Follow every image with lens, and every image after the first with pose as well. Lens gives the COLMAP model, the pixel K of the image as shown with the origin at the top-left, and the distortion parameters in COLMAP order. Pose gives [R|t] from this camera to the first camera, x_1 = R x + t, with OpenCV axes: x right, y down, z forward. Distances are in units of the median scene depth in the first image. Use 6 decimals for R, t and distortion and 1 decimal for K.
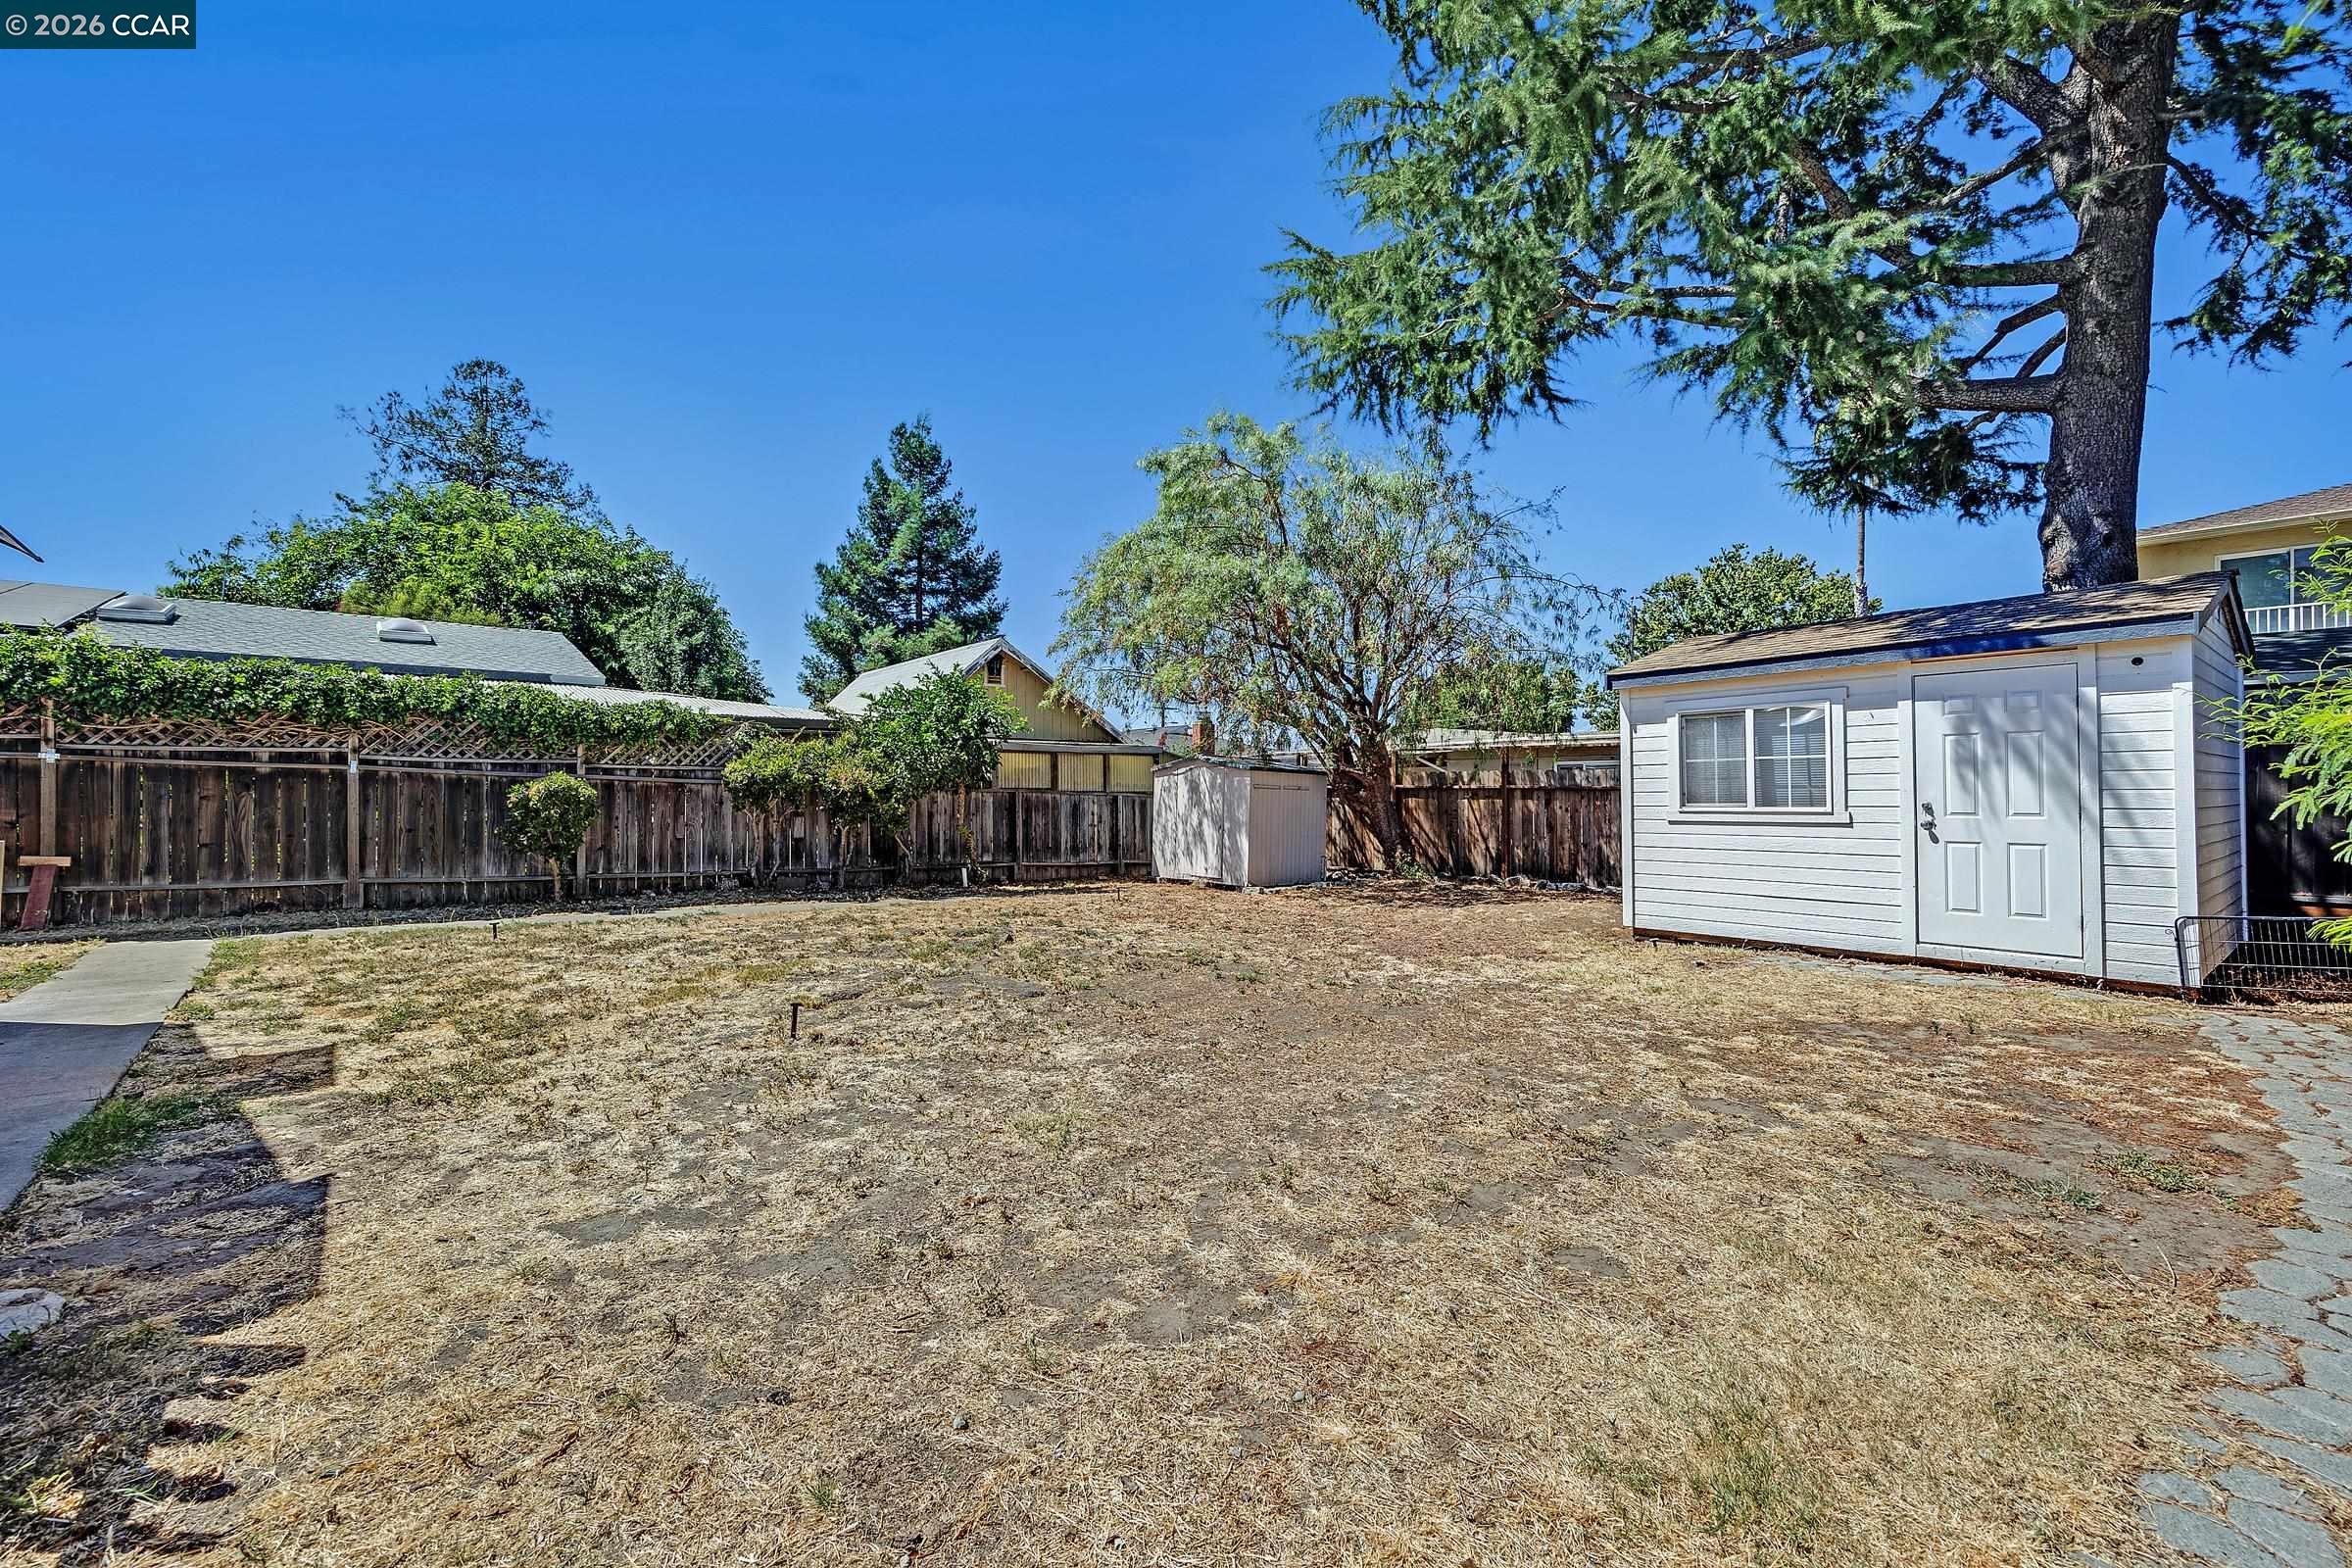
lens RADIAL K [[939.7, 0, 1182.8], [0, 939.7, 786.5], [0, 0, 1]] dist [-0.002253, 0.000086]
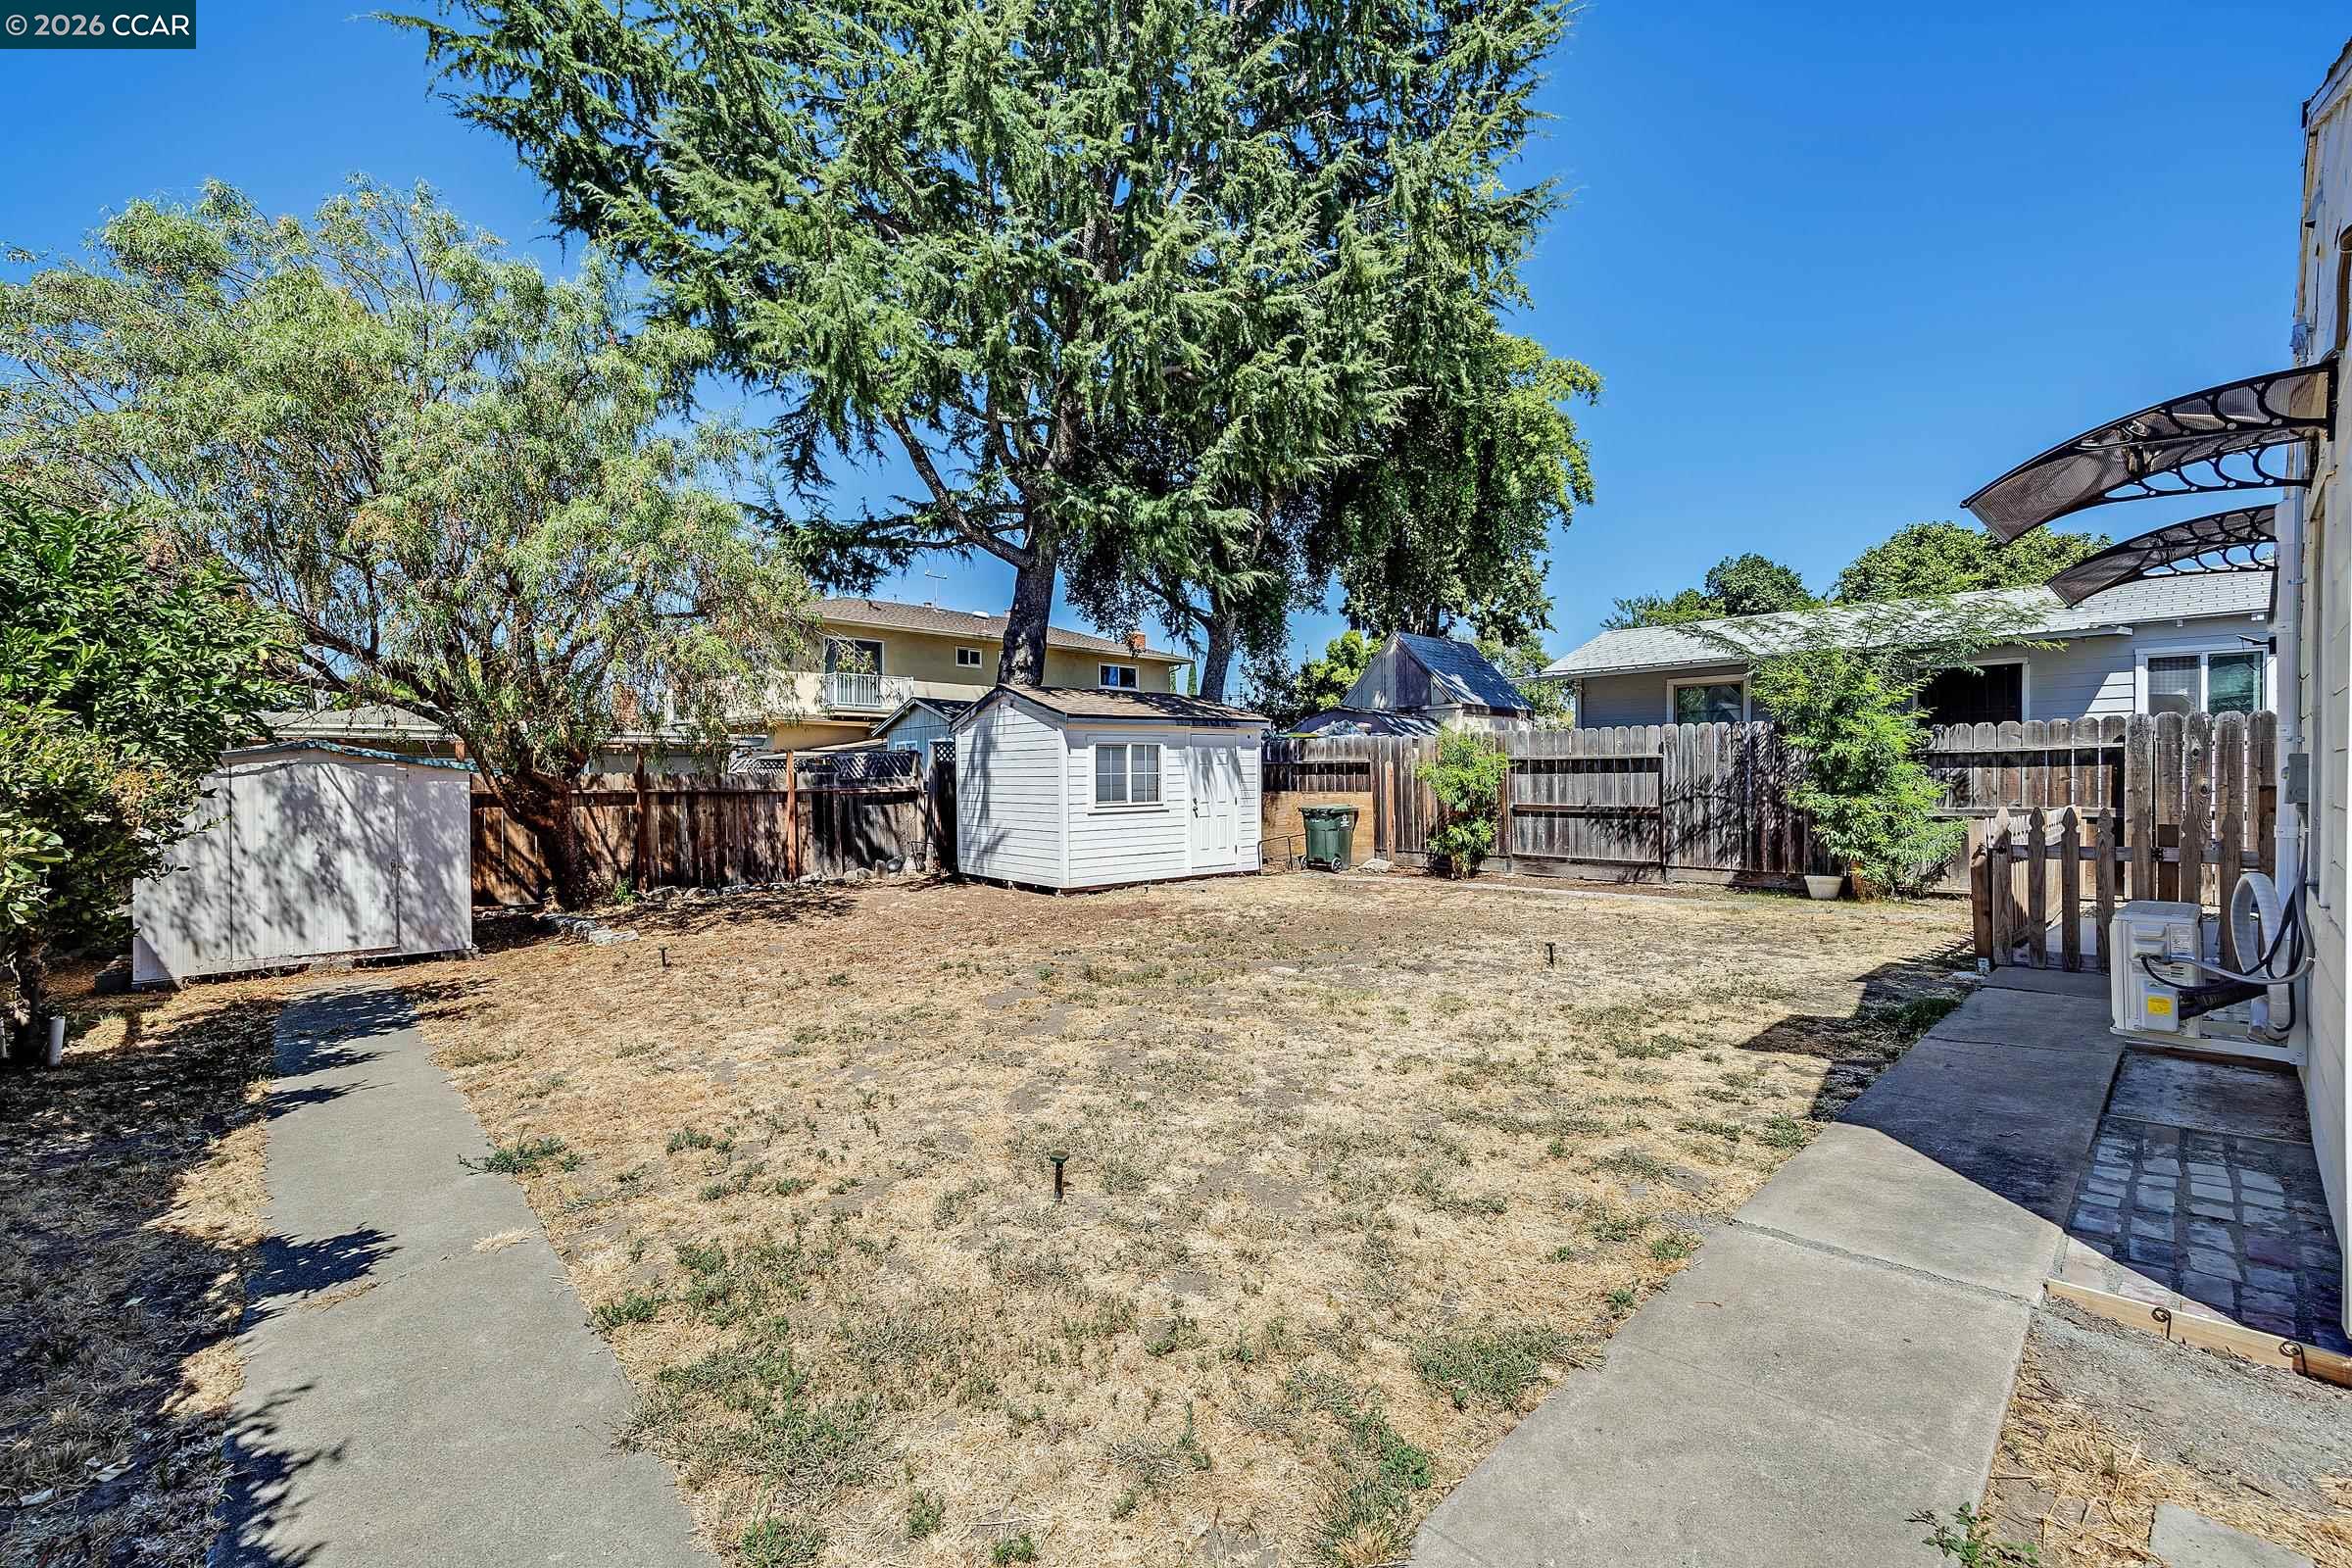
lens RADIAL K [[939.7, 0, 1182.8], [0, 939.7, 786.5], [0, 0, 1]] dist [-0.002253, 0.000086]
pose [[-0.006557, -0.010516, 0.999923, -0.712877], [0.000876, 0.999944, 0.010521, -0.016488], [-0.999978, 0.000945, -0.006547, 0.608393]]
